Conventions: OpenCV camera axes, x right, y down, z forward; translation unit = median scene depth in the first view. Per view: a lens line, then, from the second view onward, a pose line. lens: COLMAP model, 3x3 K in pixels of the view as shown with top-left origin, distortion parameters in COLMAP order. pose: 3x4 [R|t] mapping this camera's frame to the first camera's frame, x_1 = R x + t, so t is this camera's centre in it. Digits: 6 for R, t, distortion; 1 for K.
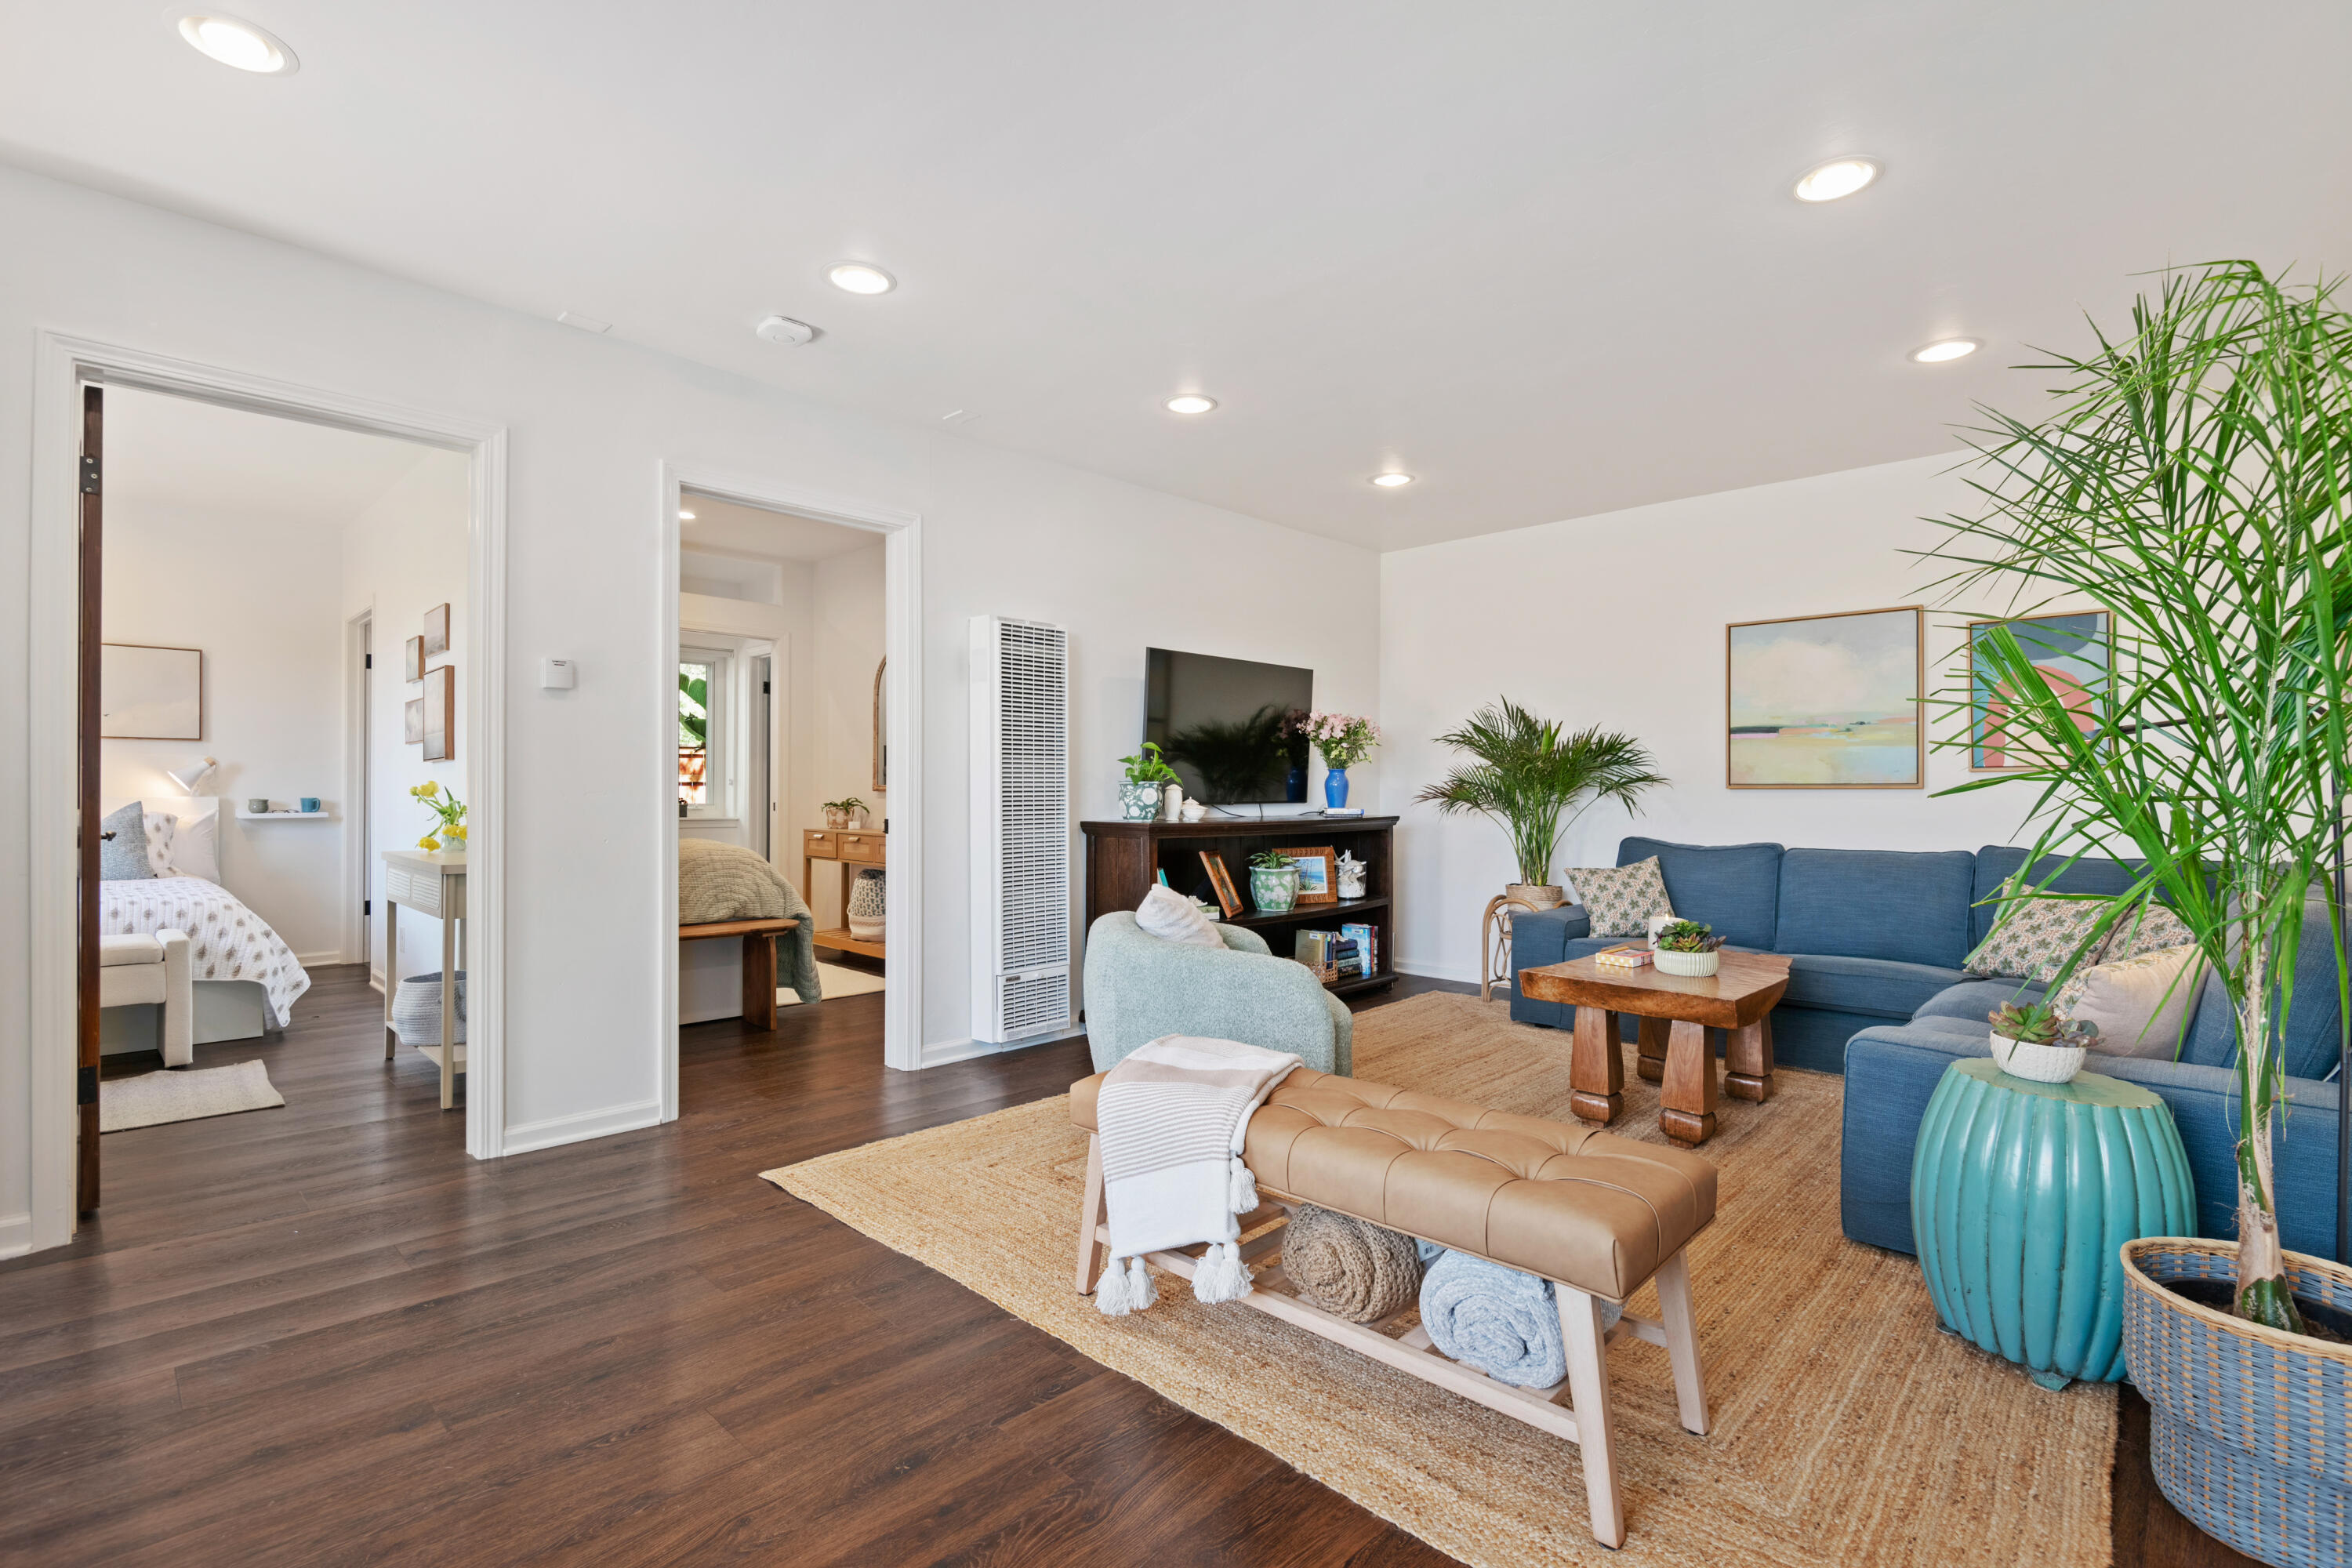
lens RADIAL K [[1087.2, 0, 1167.2], [0, 1087.2, 794.3], [0, 0, 1]] dist [0.001471, -0.000251]
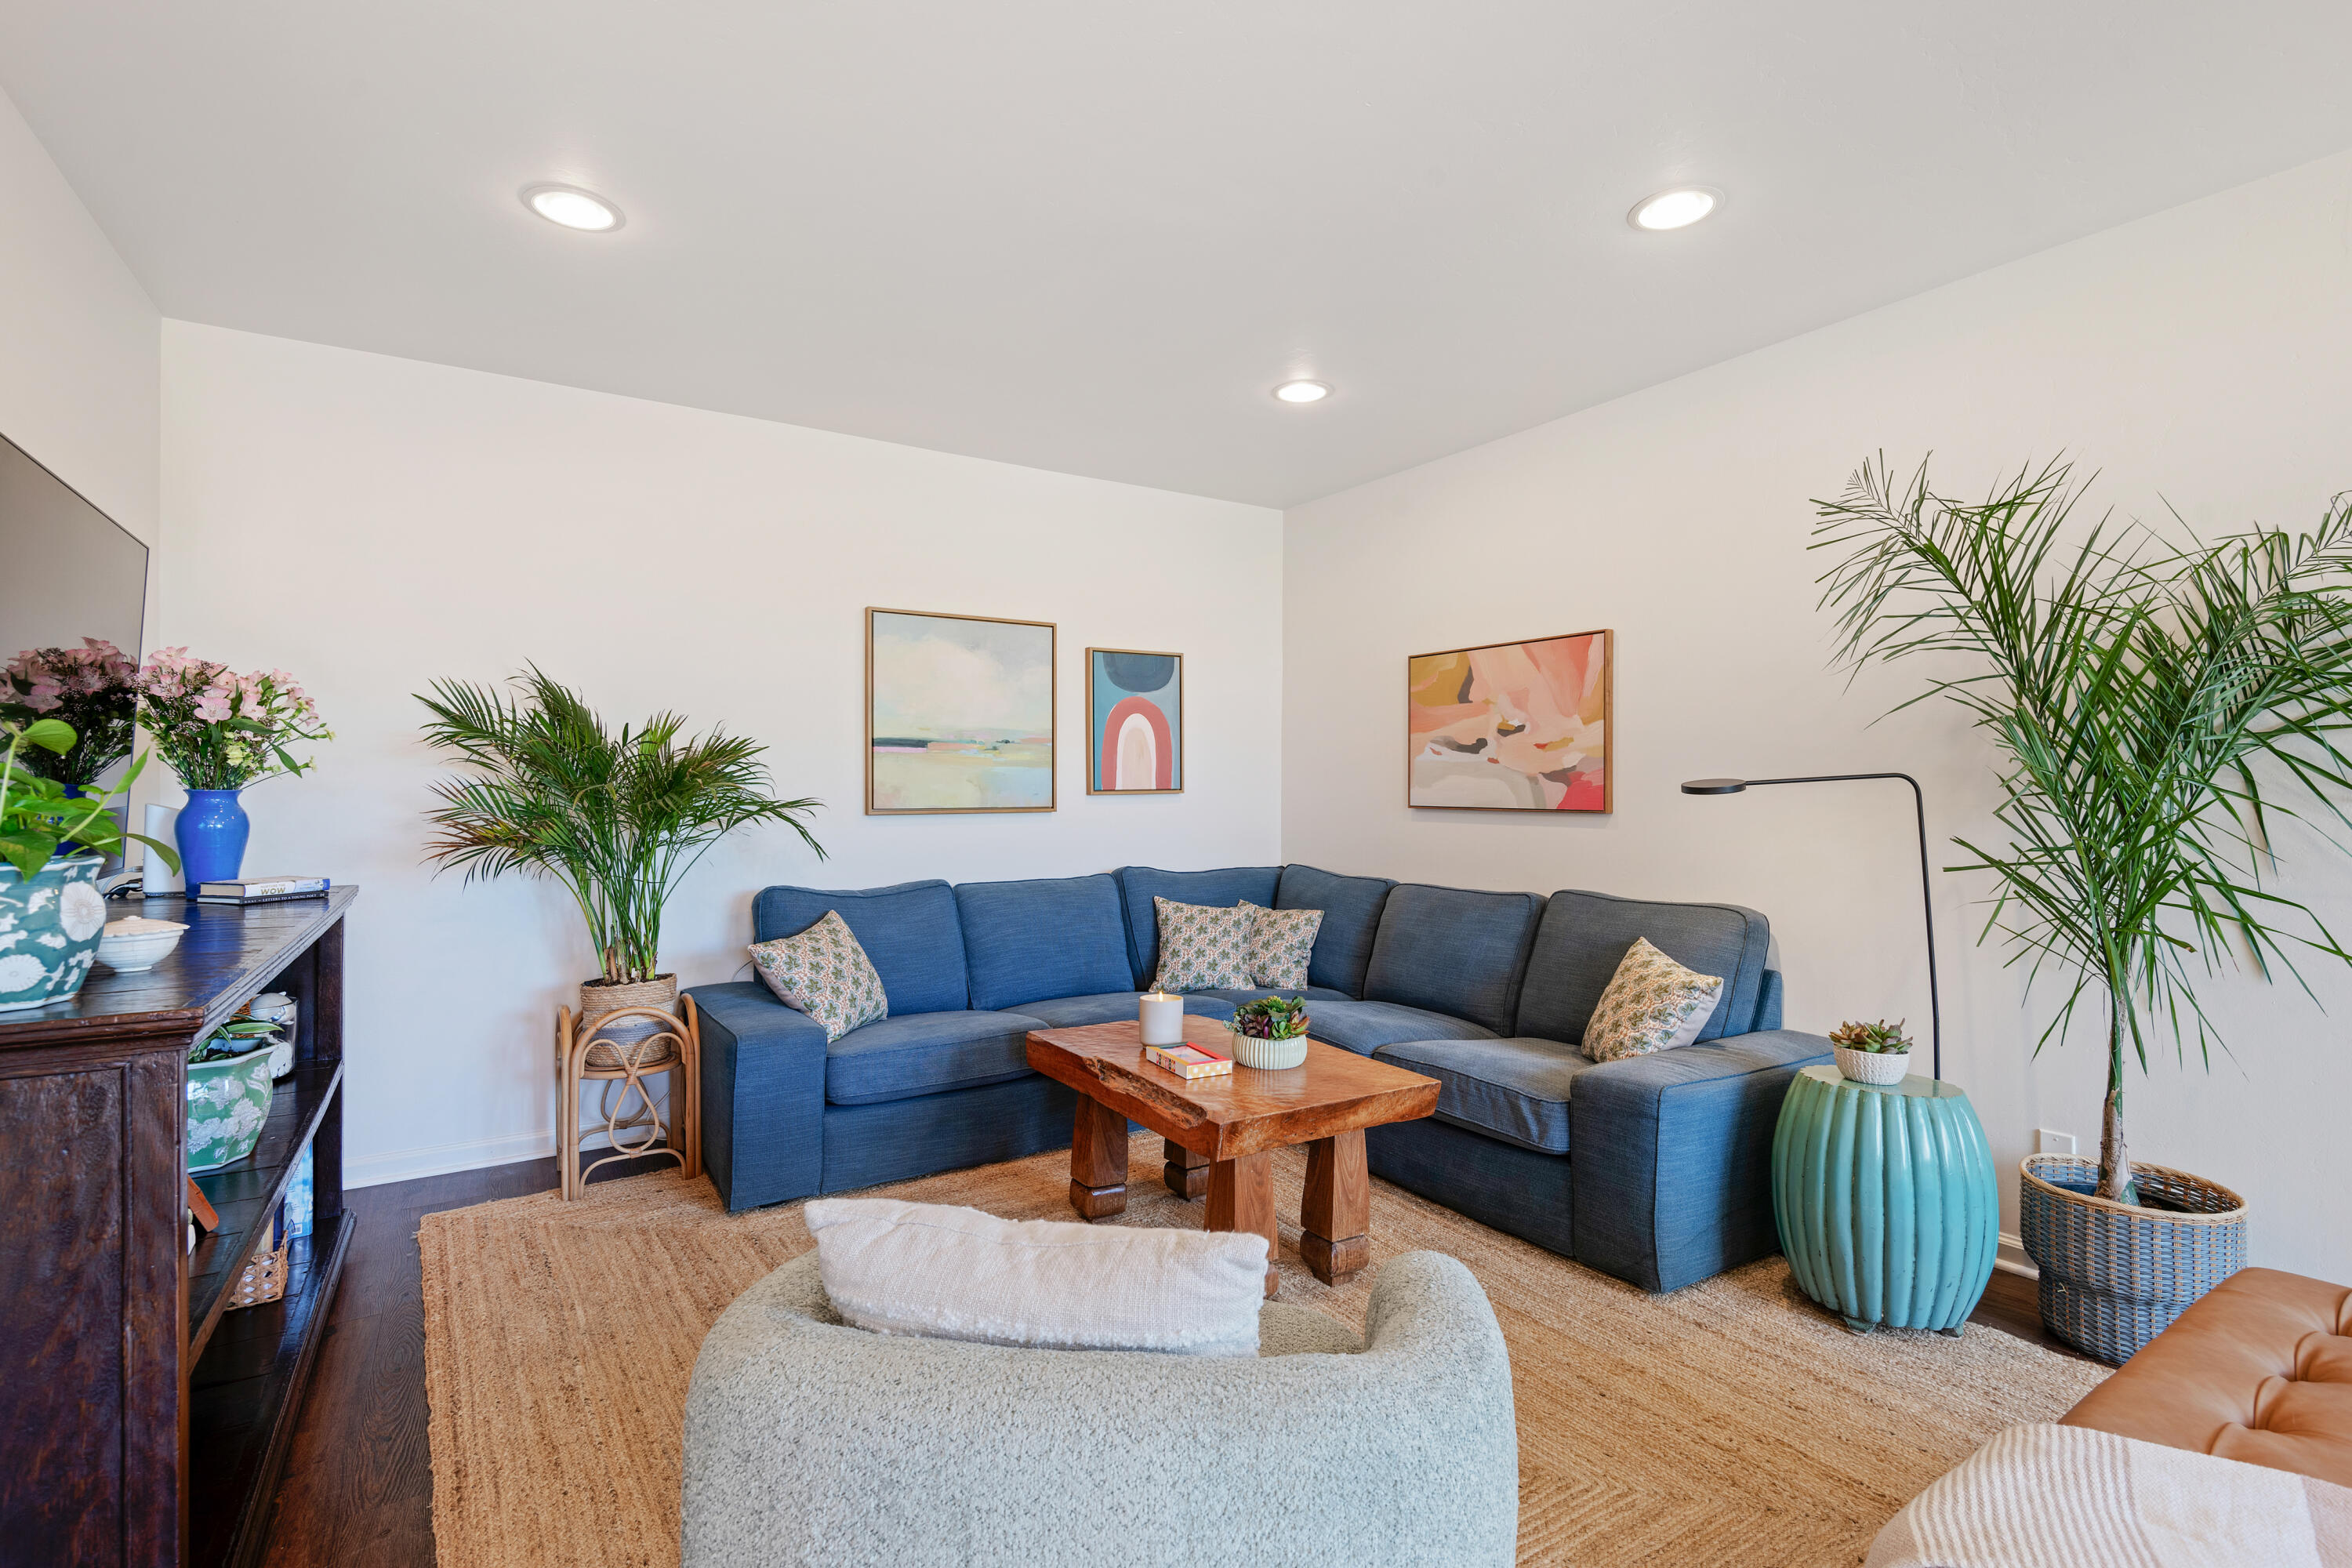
lens RADIAL K [[1095.6, 0, 1176.0], [0, 1095.6, 784.0], [0, 0, 1]] dist [0.001429, -0.000798]
pose [[0.206793, -0.002376, 0.978382, -0.235705], [0.003267, 0.999993, 0.001738, -0.030466], [-0.978379, 0.002837, 0.206800, 0.661153]]
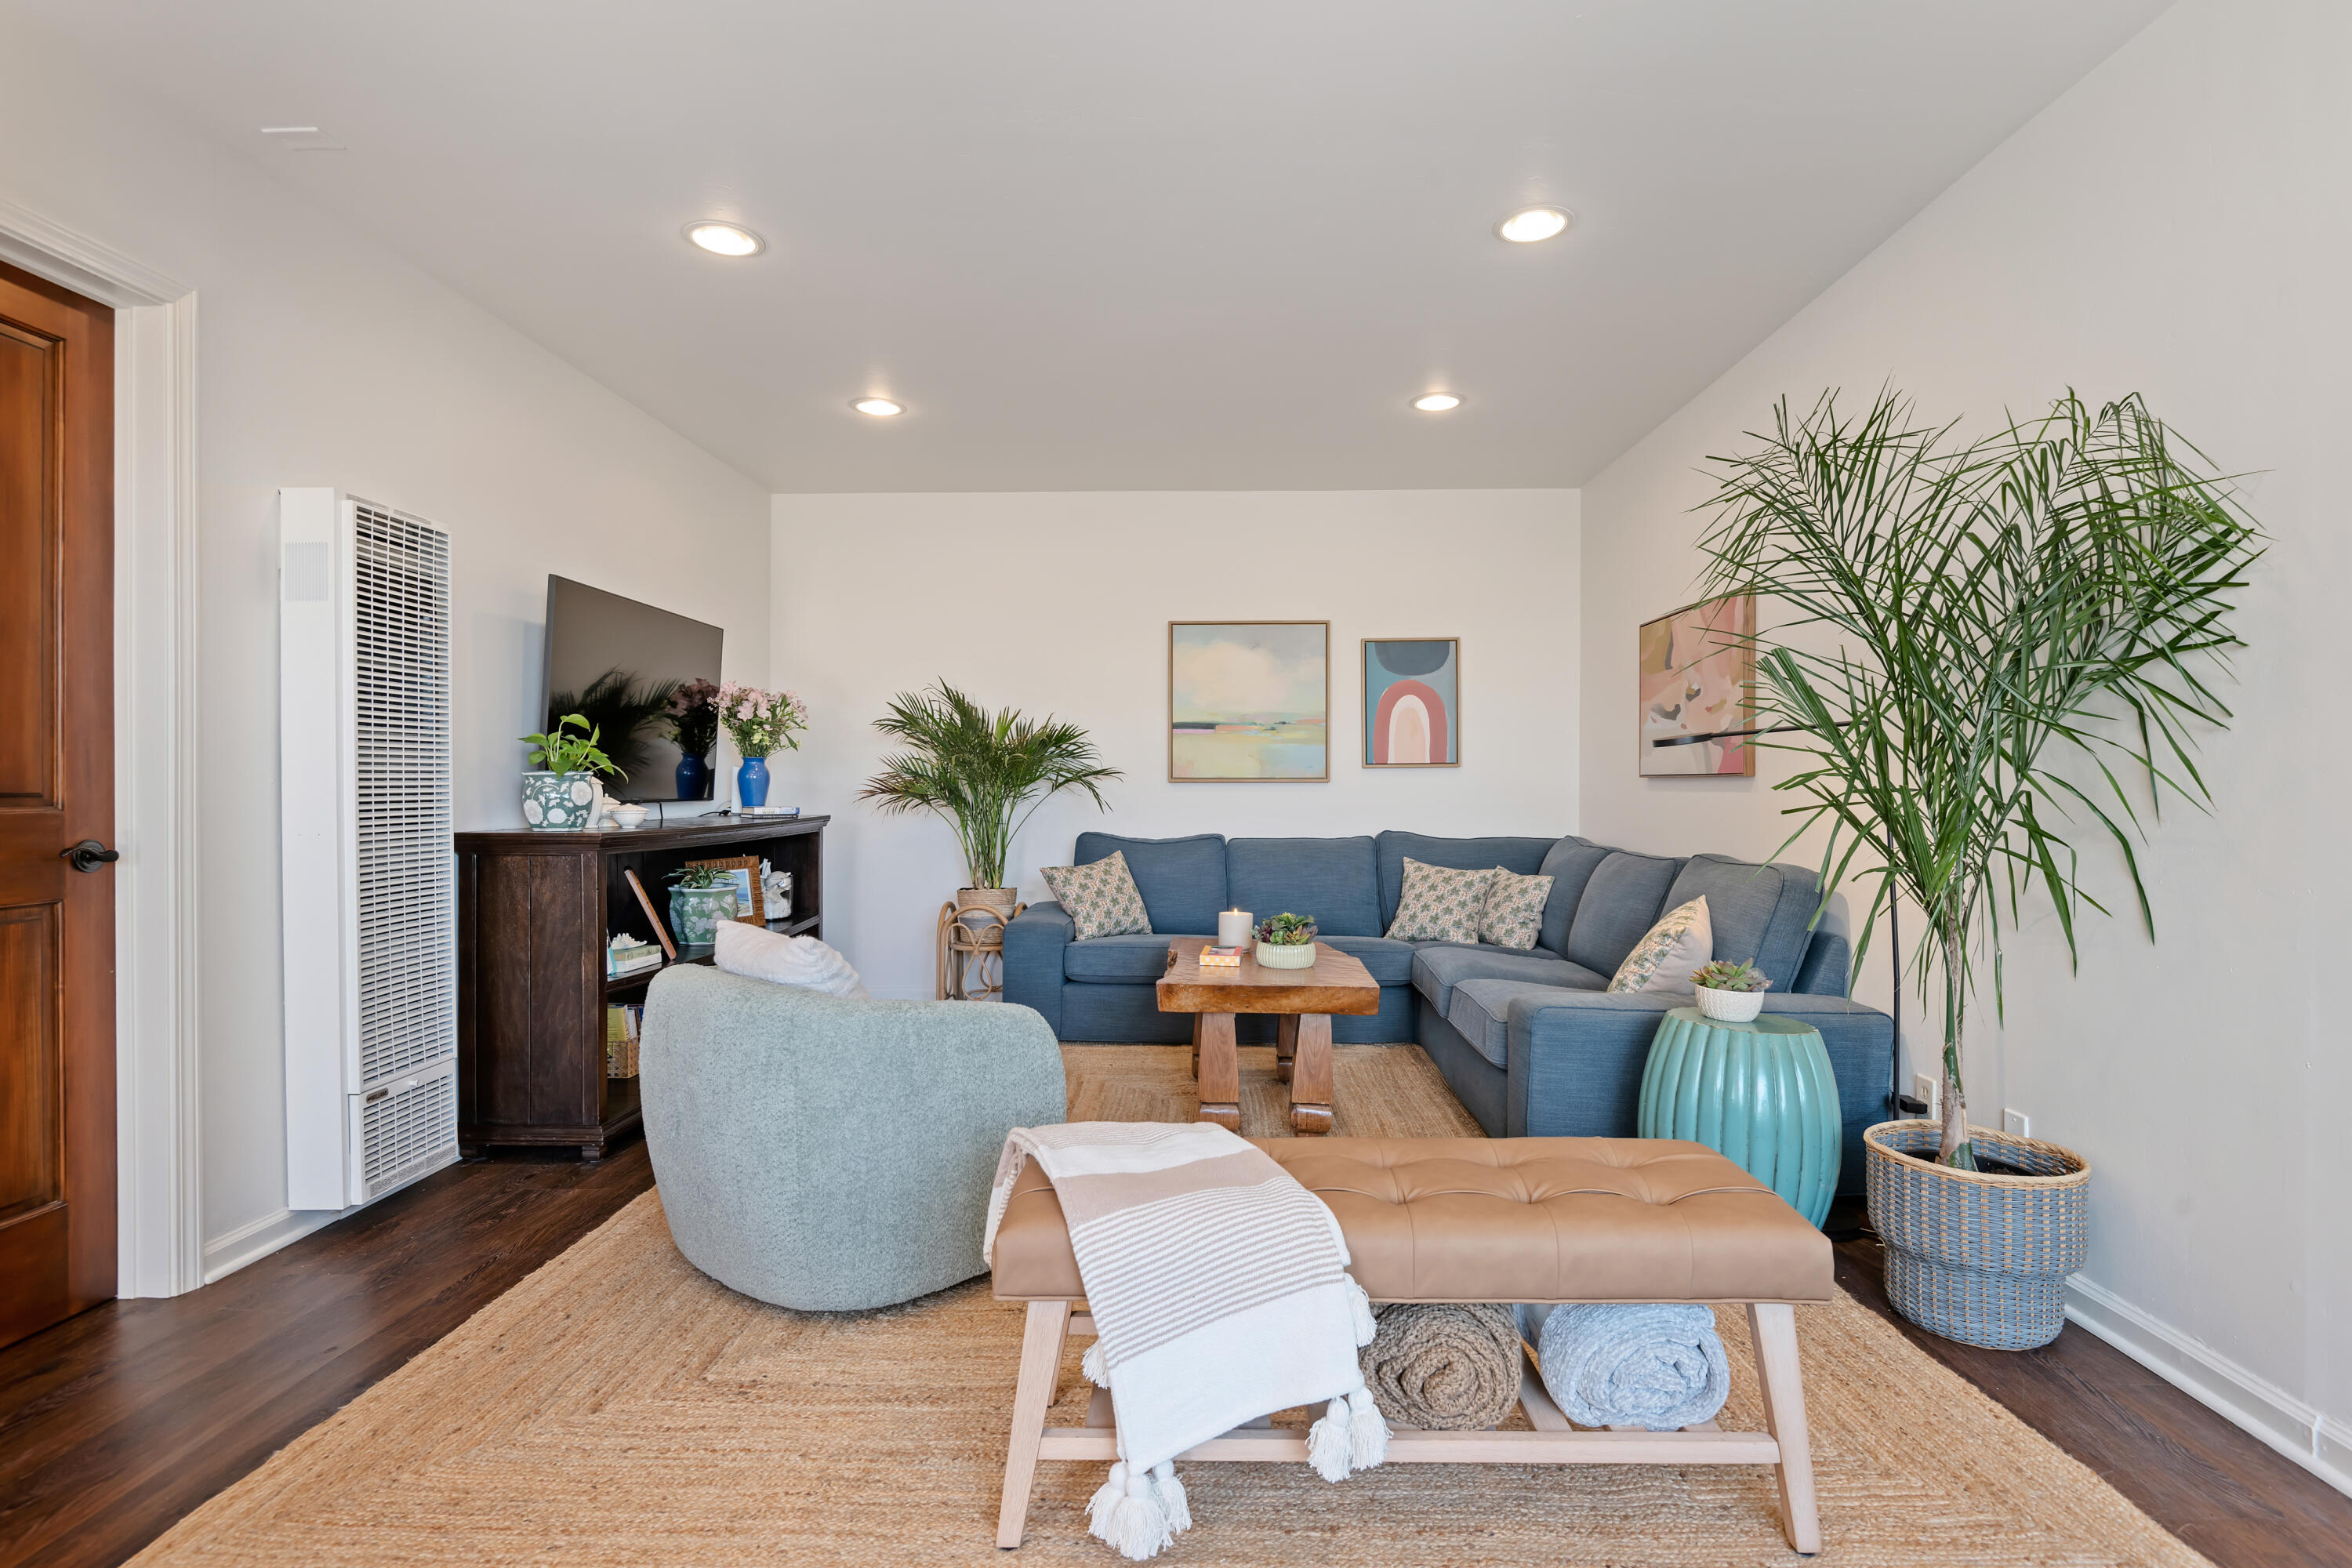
lens RADIAL K [[1161.9, 0, 1178.9], [0, 1161.9, 794.0], [0, 0, 1]] dist [-0.002830, -0.001815]
pose [[0.731638, -0.006689, 0.681661, -0.240466], [0.002790, 0.999973, 0.006818, -0.001730], [-0.681688, -0.003087, 0.731636, 0.207398]]
